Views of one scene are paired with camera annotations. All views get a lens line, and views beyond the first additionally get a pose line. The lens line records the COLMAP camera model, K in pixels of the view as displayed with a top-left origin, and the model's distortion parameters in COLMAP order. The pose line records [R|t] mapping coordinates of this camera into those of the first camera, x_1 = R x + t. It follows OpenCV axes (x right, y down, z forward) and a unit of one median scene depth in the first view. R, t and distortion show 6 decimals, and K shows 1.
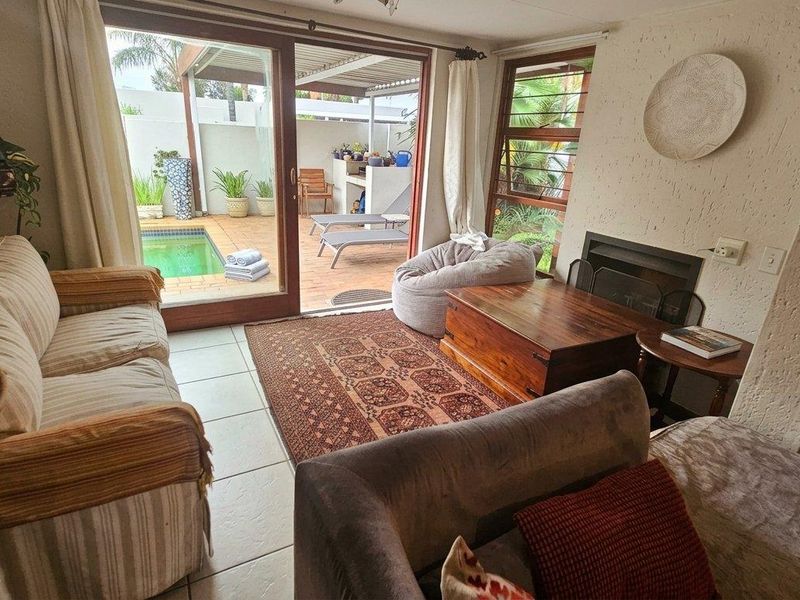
lens RADIAL K [[445.7, 0, 400.0], [0, 445.7, 300.0], [0, 0, 1]] dist [-0.005895, -0.002782]
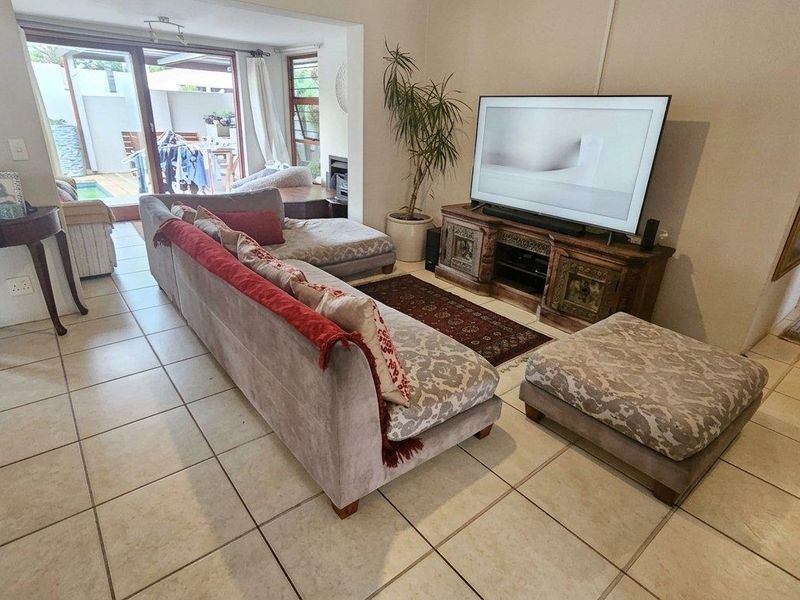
lens RADIAL K [[448.4, 0, 410.1], [0, 448.4, 295.9], [0, 0, 1]] dist [-0.003171, -0.001761]
pose [[0.978840, -0.086375, 0.185504, 0.285834], [0.077483, 0.995493, 0.054677, 0.284430], [-0.189390, -0.039147, 0.981121, -0.730959]]
